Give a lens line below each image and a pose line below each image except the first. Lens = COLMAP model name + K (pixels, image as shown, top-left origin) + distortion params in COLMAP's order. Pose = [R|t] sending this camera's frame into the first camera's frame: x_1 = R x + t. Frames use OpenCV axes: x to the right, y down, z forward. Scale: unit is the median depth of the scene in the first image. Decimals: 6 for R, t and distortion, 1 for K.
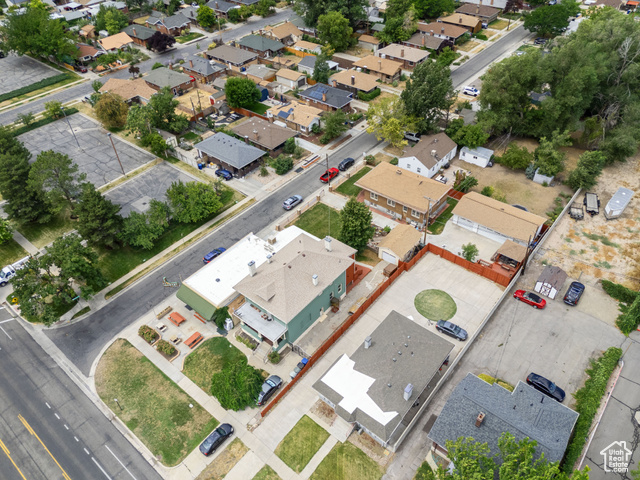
lens RADIAL K [[470.1, 0, 320.0], [0, 470.1, 240.0], [0, 0, 1]] dist [0.072861, -0.064177]
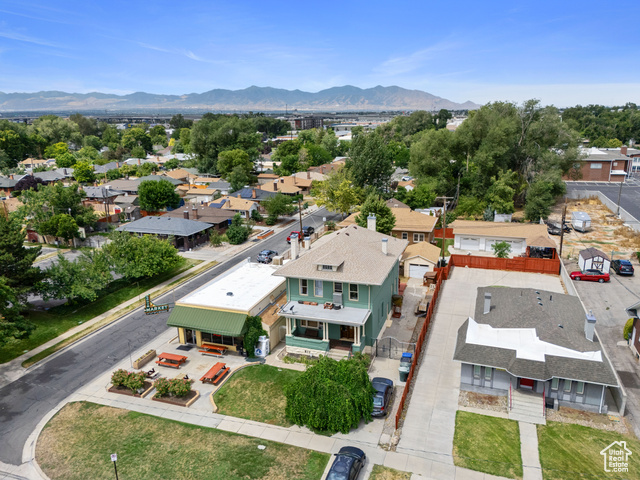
lens RADIAL K [[470.1, 0, 320.0], [0, 470.1, 240.0], [0, 0, 1]] dist [0.072861, -0.064177]
pose [[0.937700, -0.072837, 0.339725, -0.325385], [0.219239, 0.882583, -0.415911, 0.330849], [-0.269541, 0.464481, 0.843567, 0.373918]]
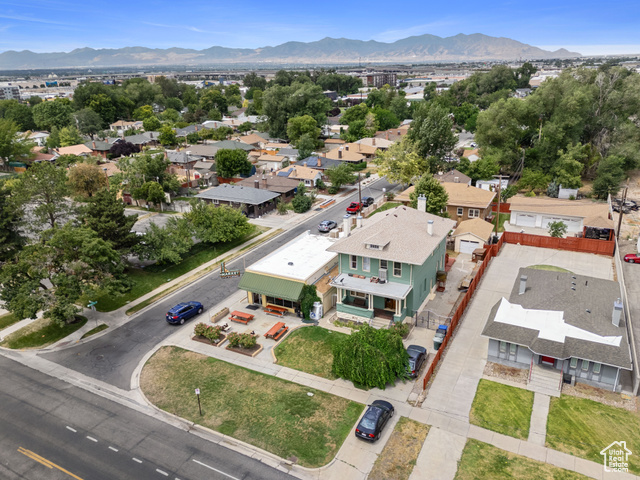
lens RADIAL K [[470.1, 0, 320.0], [0, 470.1, 240.0], [0, 0, 1]] dist [0.072861, -0.064177]
pose [[0.978767, -0.064885, 0.194434, -0.323188], [0.132544, 0.923919, -0.358896, 0.338400], [-0.156354, 0.377047, 0.912901, 0.282825]]
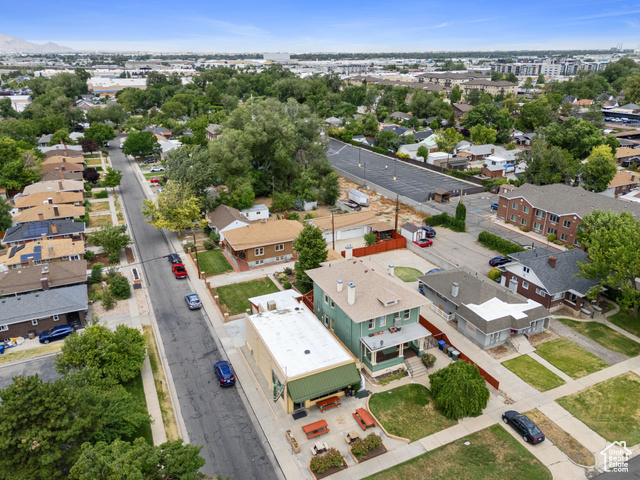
lens RADIAL K [[470.1, 0, 320.0], [0, 470.1, 240.0], [0, 0, 1]] dist [0.072861, -0.064177]
pose [[0.428153, -0.302683, 0.851509, -0.803286], [0.591134, 0.806505, -0.010546, -0.038152], [-0.683554, 0.507871, 0.524234, 0.520844]]
